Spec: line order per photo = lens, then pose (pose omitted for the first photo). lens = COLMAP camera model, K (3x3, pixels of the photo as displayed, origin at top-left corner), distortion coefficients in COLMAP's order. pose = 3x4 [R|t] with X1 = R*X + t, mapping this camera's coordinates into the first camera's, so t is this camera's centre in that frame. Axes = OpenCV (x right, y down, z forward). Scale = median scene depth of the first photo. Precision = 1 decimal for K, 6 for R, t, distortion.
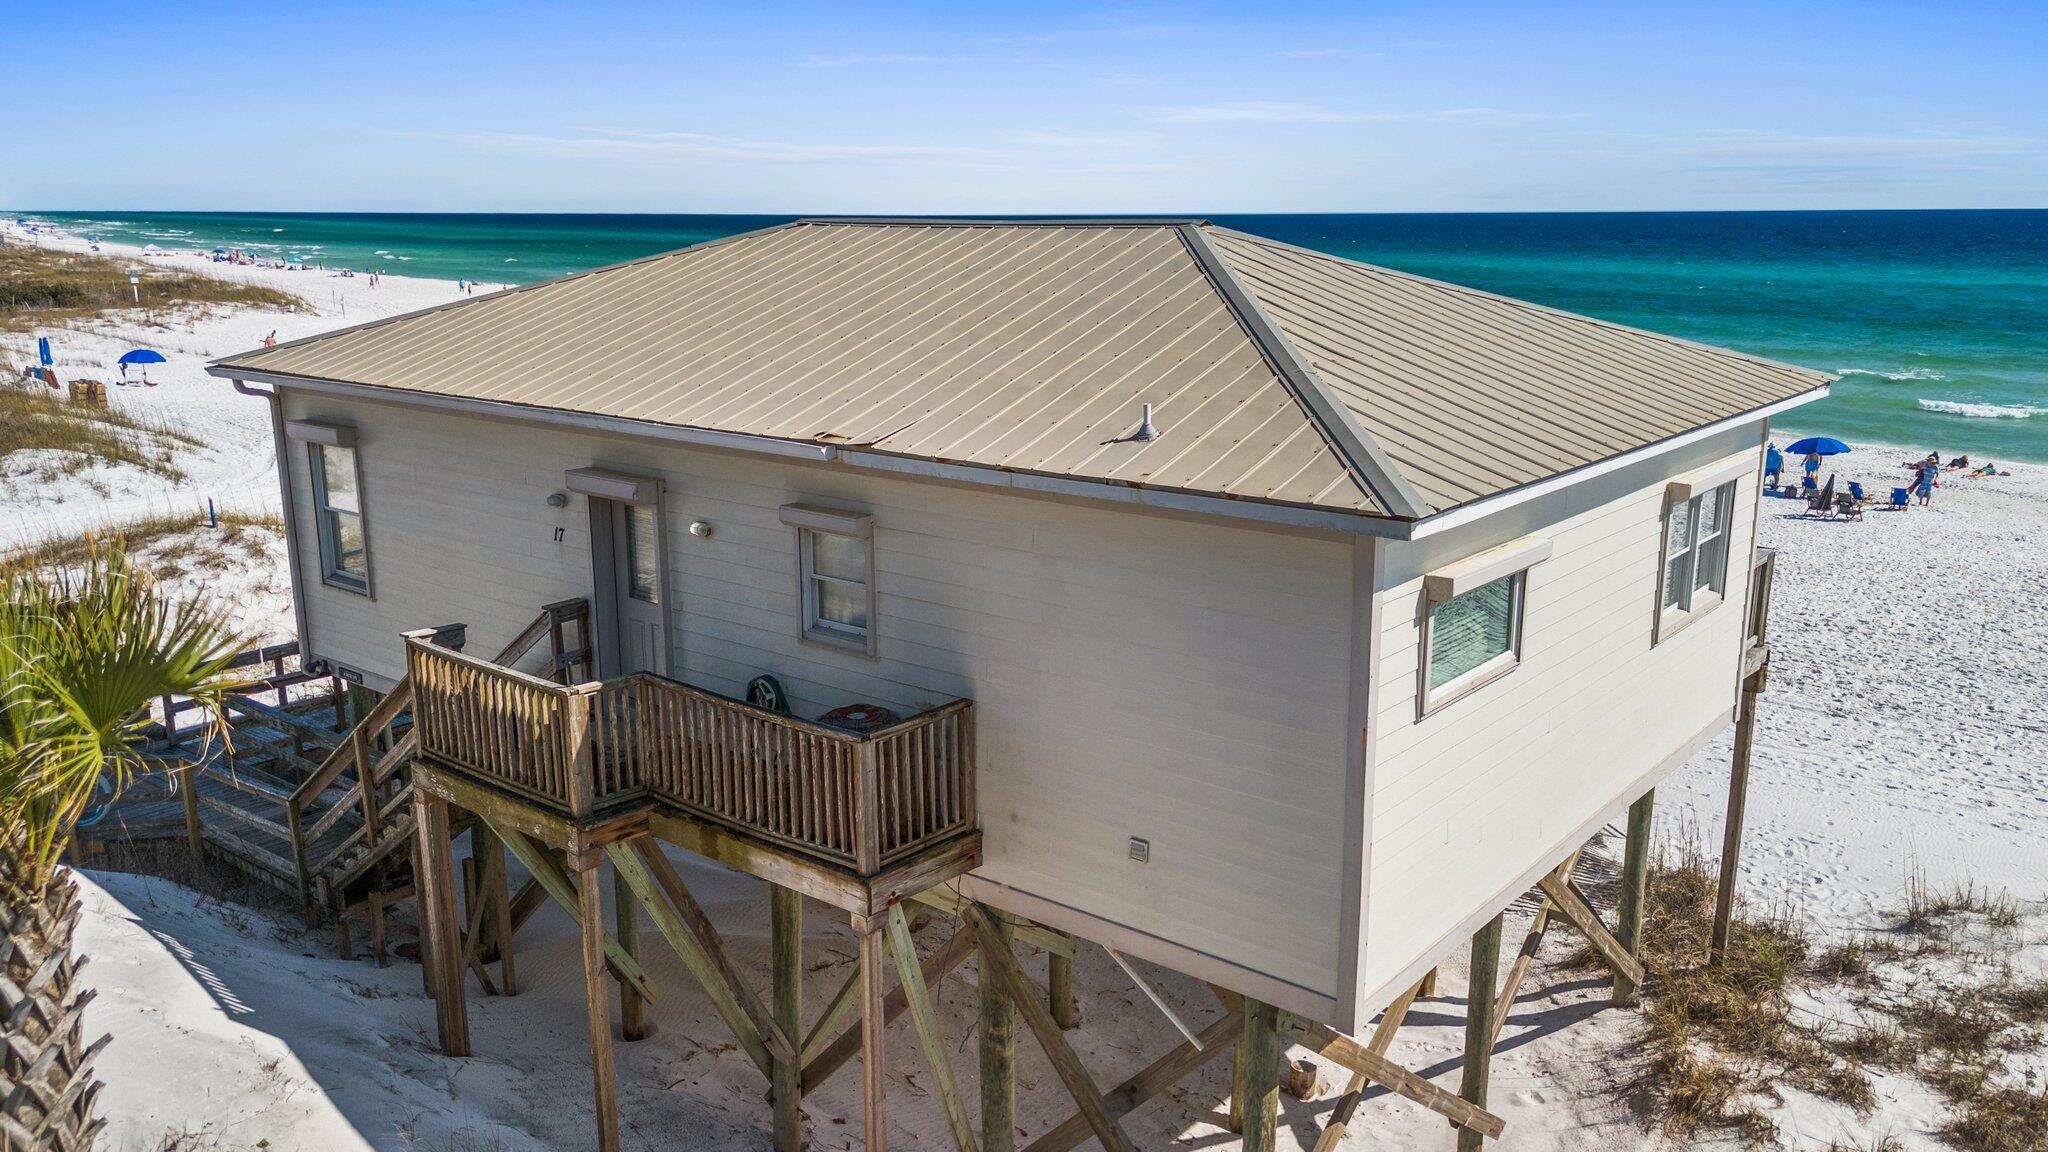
lens RADIAL K [[1541.5, 0, 1024.0], [0, 1541.5, 576.0], [0, 0, 1]] dist [0.030842, 0.003502]
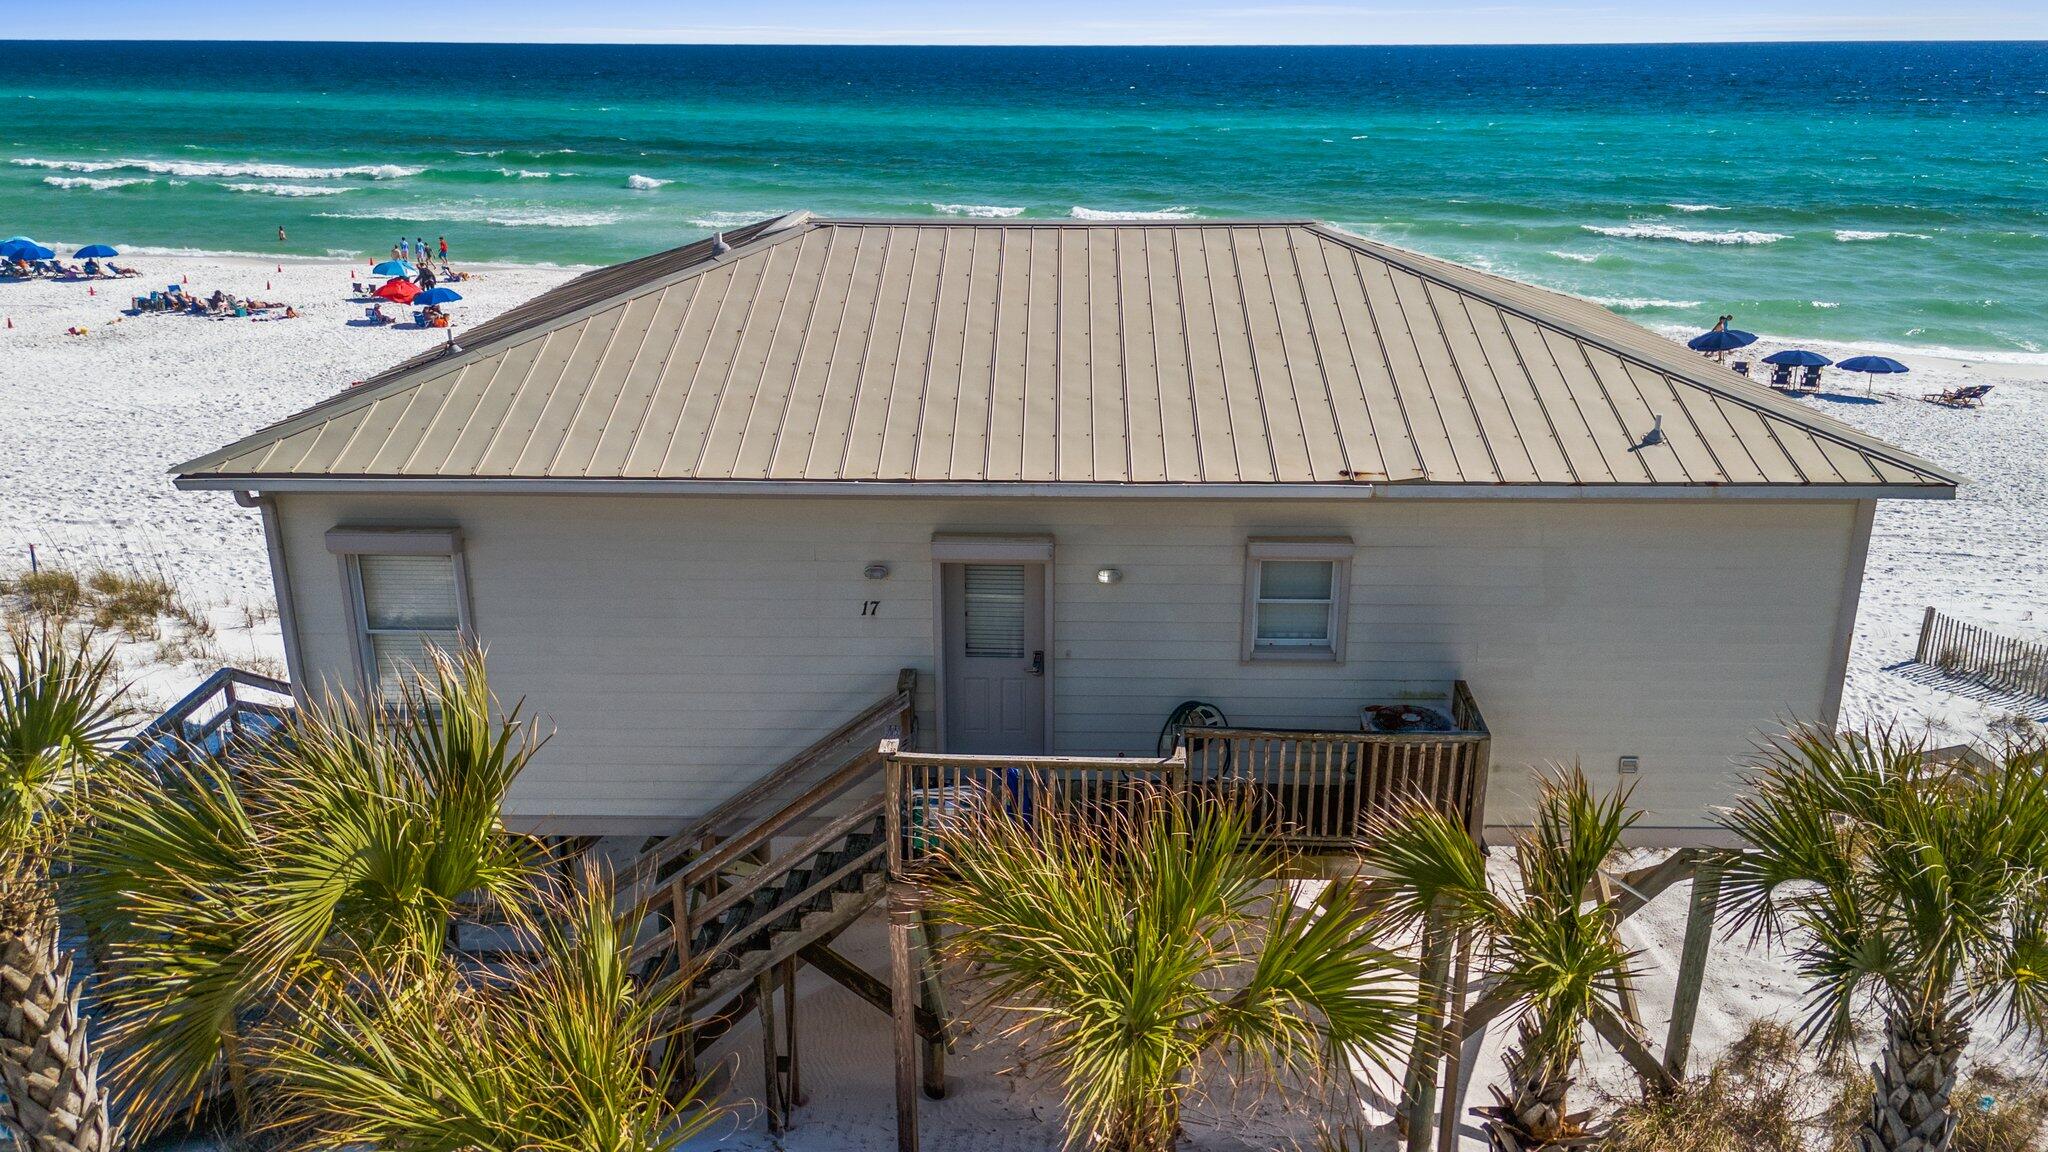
lens RADIAL K [[1541.5, 0, 1024.0], [0, 1541.5, 576.0], [0, 0, 1]] dist [0.030842, 0.003502]
pose [[0.802181, -0.200595, 0.562376, -0.814622], [0.139478, 0.978773, 0.150167, -0.187962], [-0.580561, -0.042022, 0.813132, 0.221505]]
